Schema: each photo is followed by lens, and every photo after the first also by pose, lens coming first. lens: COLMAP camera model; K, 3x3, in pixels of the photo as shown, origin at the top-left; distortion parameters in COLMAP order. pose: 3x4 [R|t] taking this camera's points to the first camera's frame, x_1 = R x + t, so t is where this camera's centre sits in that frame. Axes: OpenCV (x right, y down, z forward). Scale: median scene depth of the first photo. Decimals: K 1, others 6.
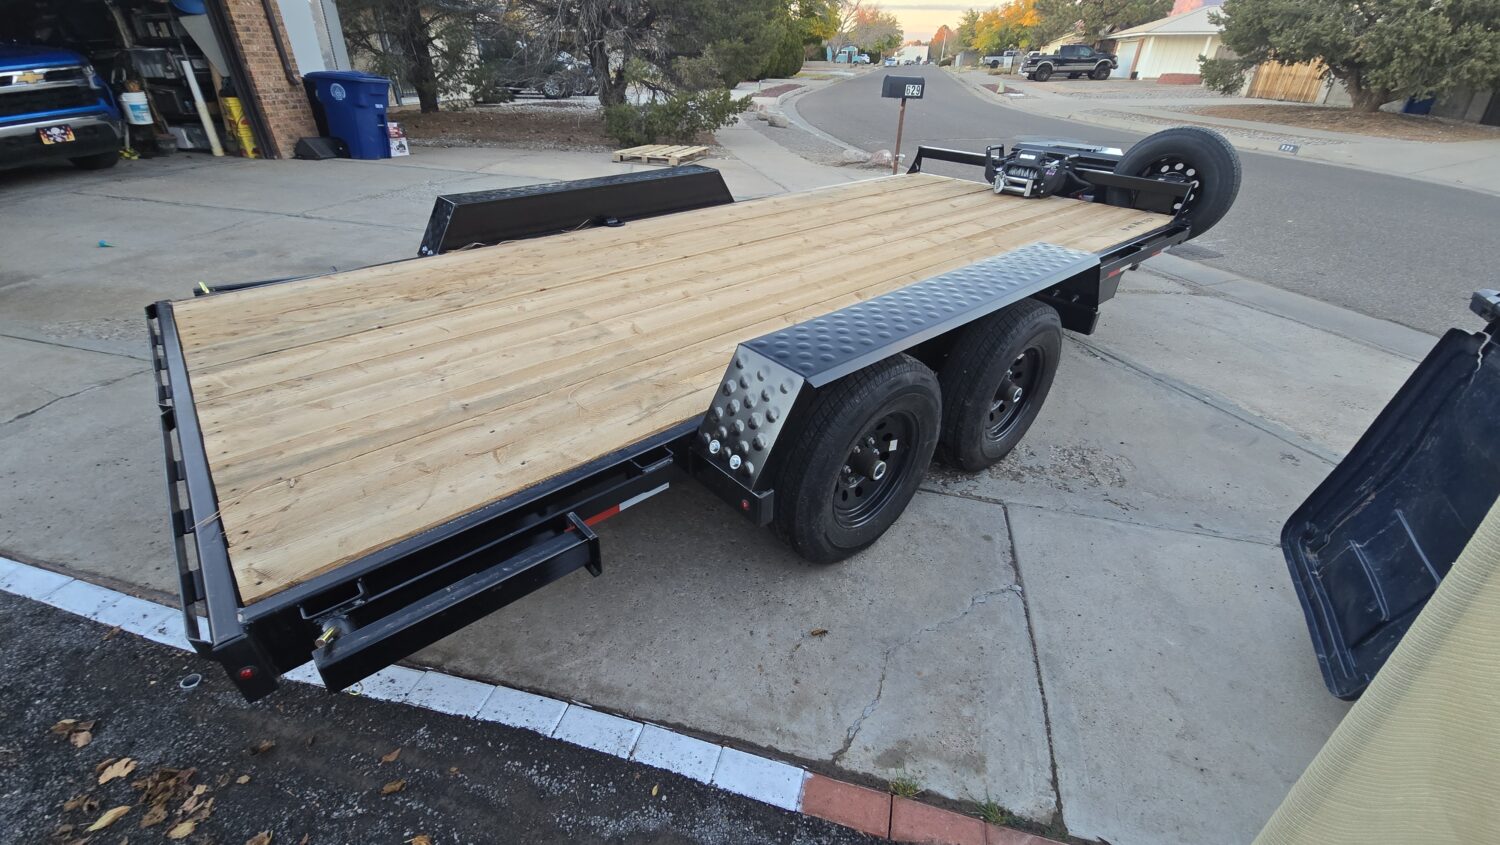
lens RADIAL K [[609.1, 0, 747.8], [0, 609.1, 426.6], [0, 0, 1]] dist [0.013272, -0.010284]
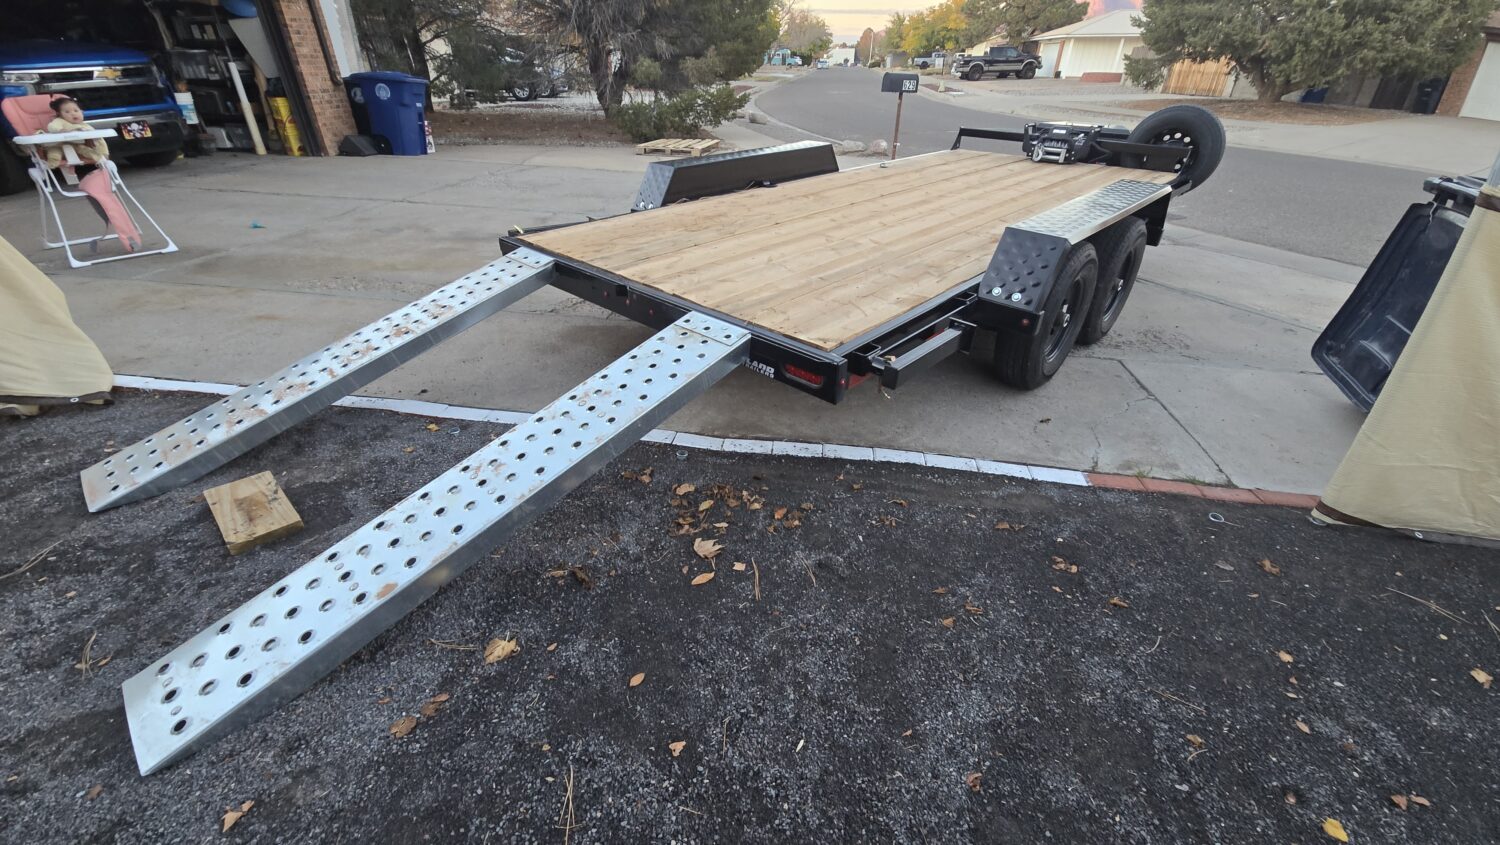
lens RADIAL K [[613.2, 0, 750.0], [0, 613.2, 422.5], [0, 0, 1]] dist [0.000970, -0.000600]
pose [[0.994877, -0.055836, 0.084270, -0.156287], [0.056659, 0.998366, -0.007404, 0.064624], [-0.083719, 0.012141, 0.996415, -0.098637]]
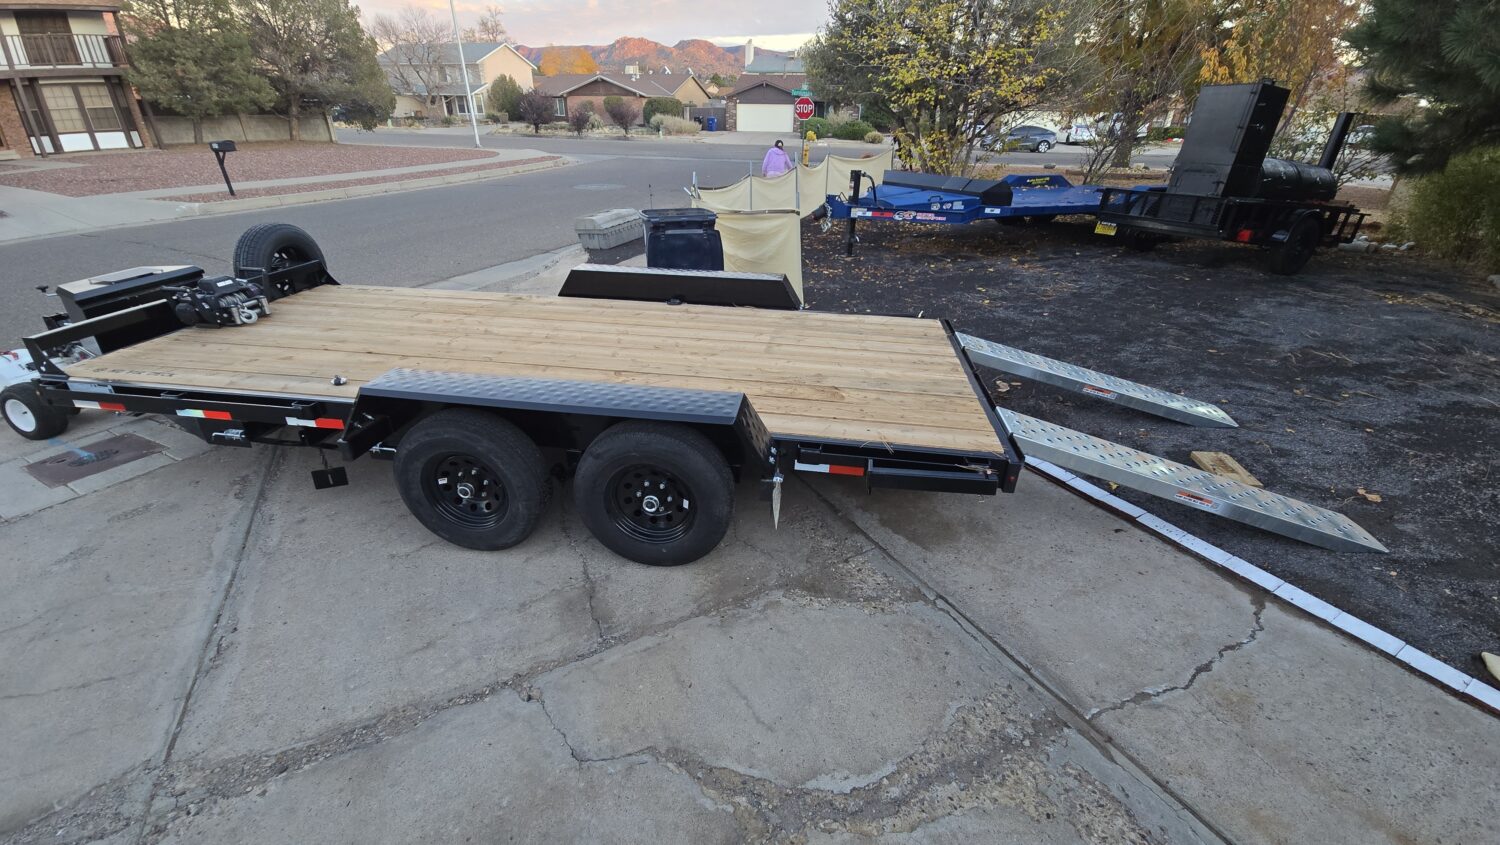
lens RADIAL K [[609.1, 0, 747.8], [0, 609.1, 426.6], [0, 0, 1]] dist [0.013272, -0.010284]
pose [[-0.655590, -0.363903, 0.661647, -0.369112], [0.371374, 0.607543, 0.702120, -0.320102], [-0.657483, 0.706022, -0.263154, 0.425465]]
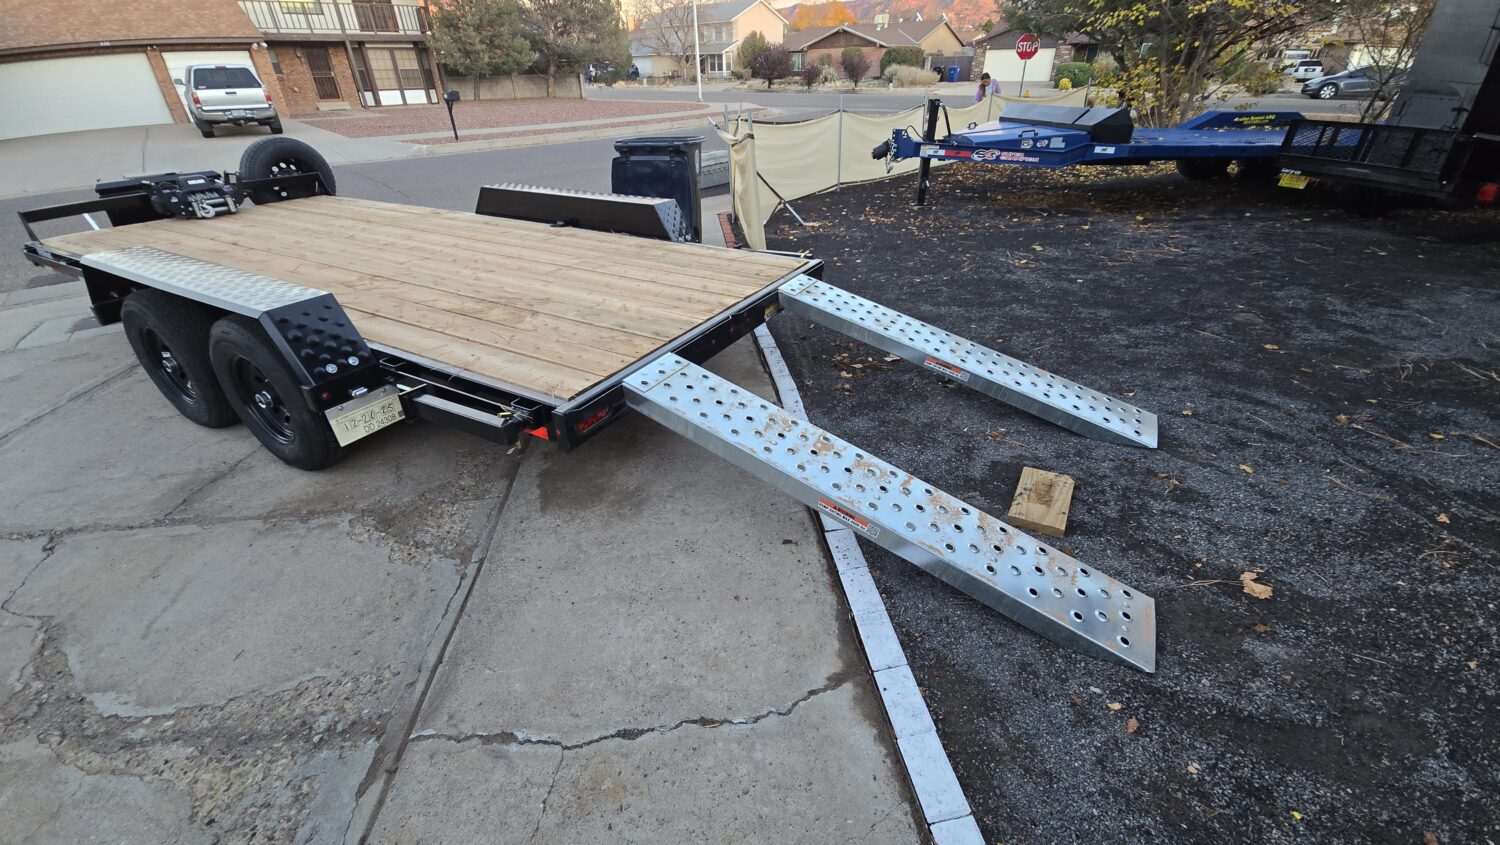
lens RADIAL K [[609.1, 0, 747.8], [0, 609.1, 426.6], [0, 0, 1]] dist [0.013272, -0.010284]
pose [[-0.333561, -0.481857, 0.810278, -0.474843], [0.496878, 0.640567, 0.585479, -0.150076], [-0.801155, 0.597903, 0.025756, 0.216722]]
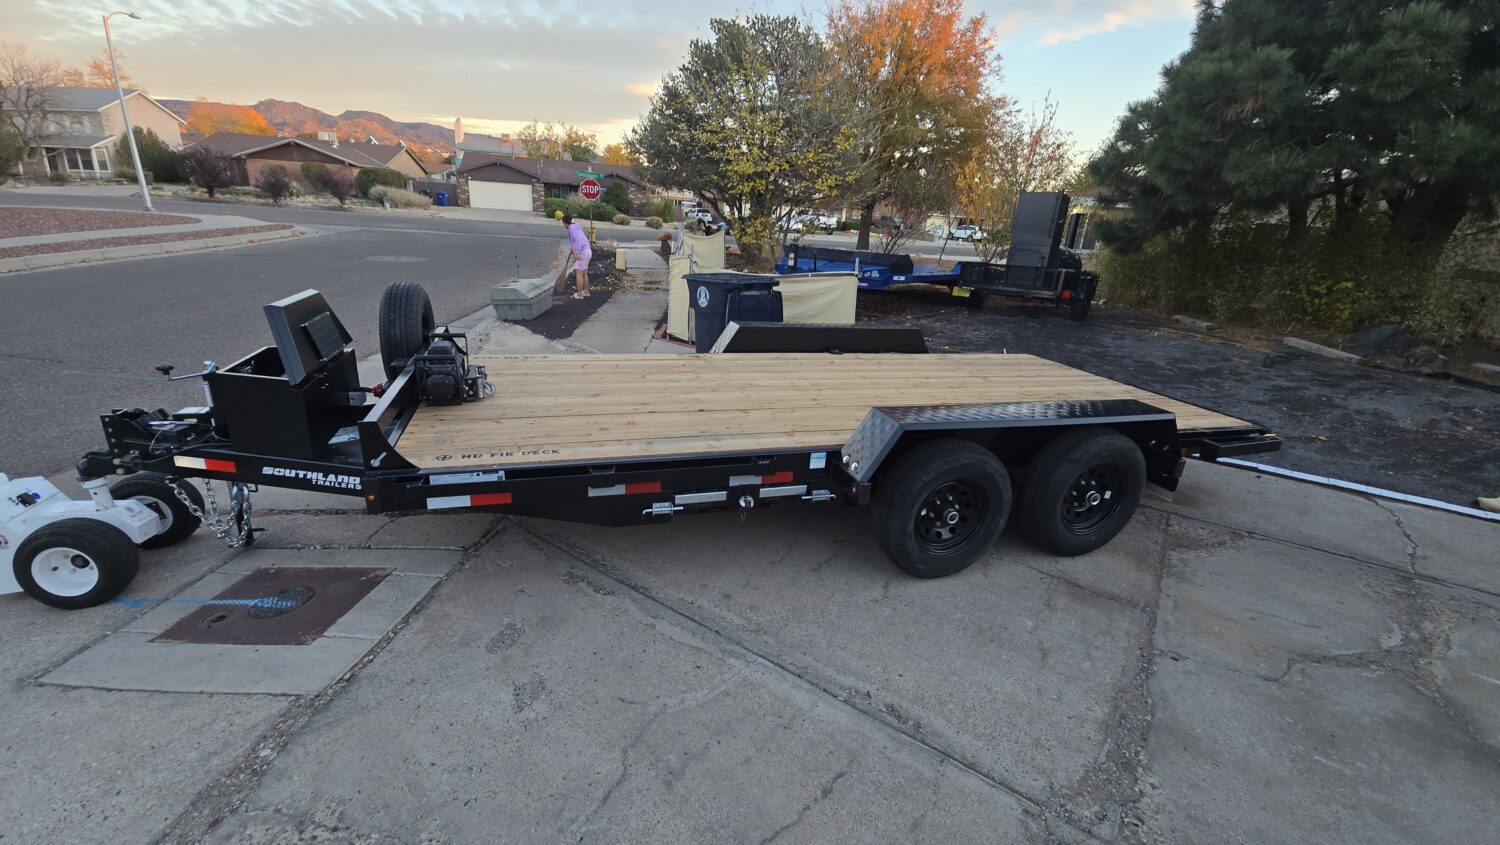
lens RADIAL K [[608.2, 0, 750.0], [0, 608.2, 422.5], [0, 0, 1]] dist [0.009100, -0.008405]
pose [[-0.913821, -0.198136, 0.354506, -0.084075], [0.141988, 0.661951, 0.735976, -0.424729], [-0.380488, 0.722885, -0.576772, 0.656935]]
